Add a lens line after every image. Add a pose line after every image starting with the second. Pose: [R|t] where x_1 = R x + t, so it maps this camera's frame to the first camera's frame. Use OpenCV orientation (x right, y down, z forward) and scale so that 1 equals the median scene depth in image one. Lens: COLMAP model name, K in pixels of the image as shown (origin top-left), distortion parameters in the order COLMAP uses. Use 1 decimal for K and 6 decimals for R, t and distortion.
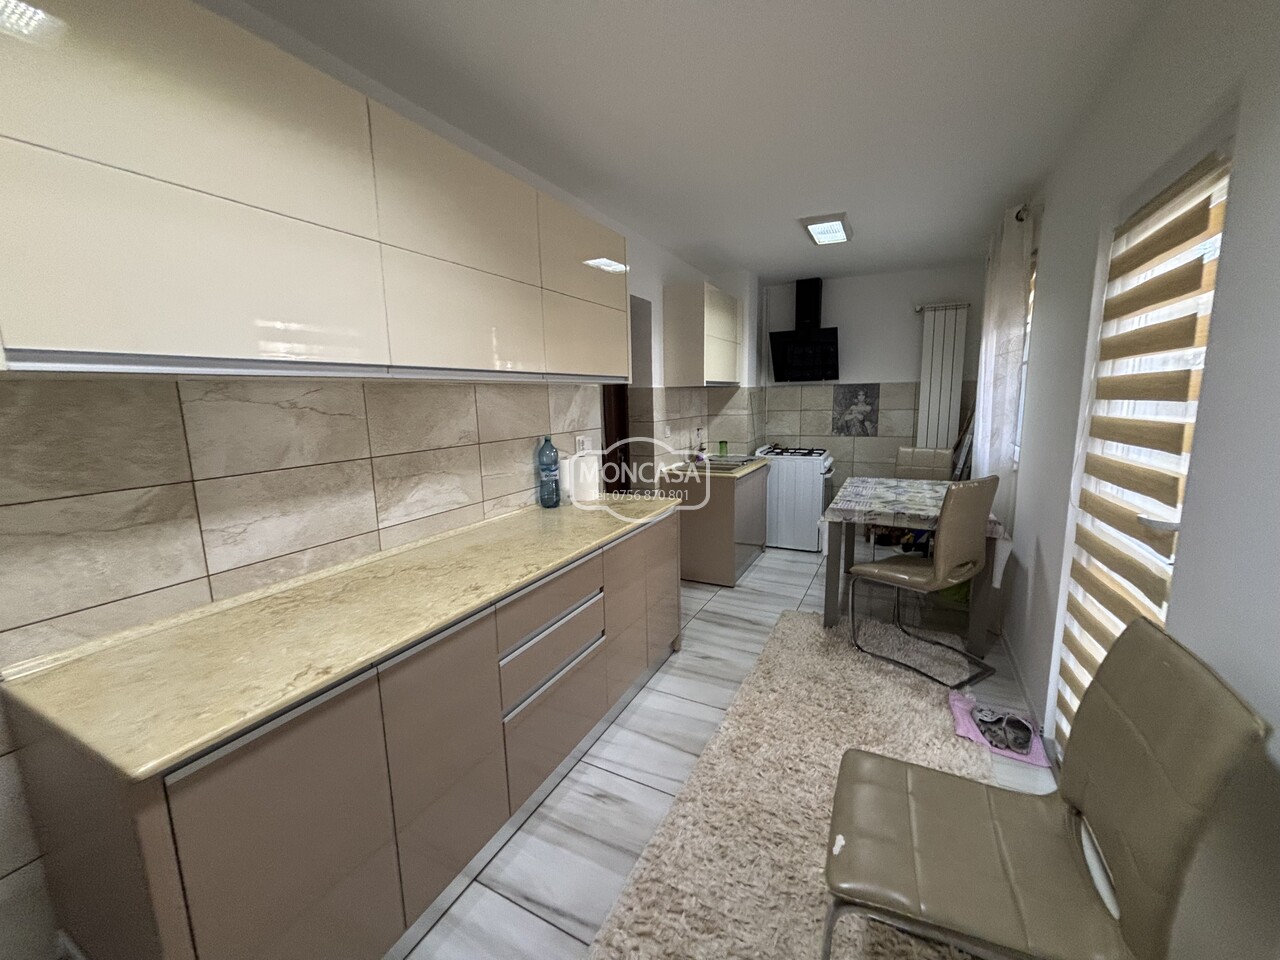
lens RADIAL K [[508.4, 0, 637.6], [0, 508.4, 479.2], [0, 0, 1]] dist [0.006732, -0.000271]
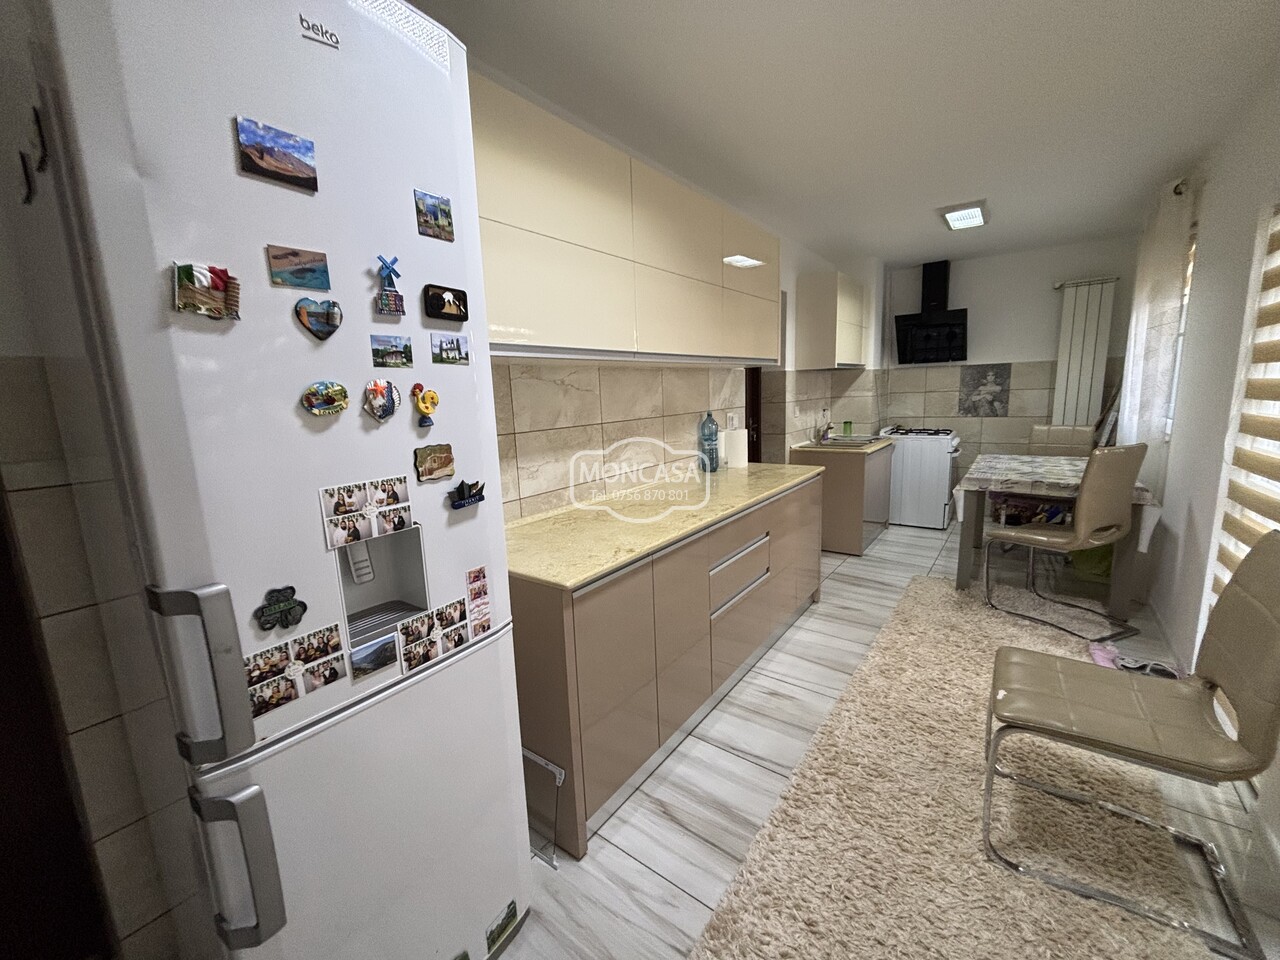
lens RADIAL K [[515.2, 0, 640.0], [0, 515.2, 480.0], [0, 0, 1]] dist [0.001542, 0.007284]
pose [[0.987078, 0.009142, -0.159982, -0.135033], [-0.007226, 0.999895, 0.012549, 0.057277], [0.160080, -0.011231, 0.987040, -0.200621]]
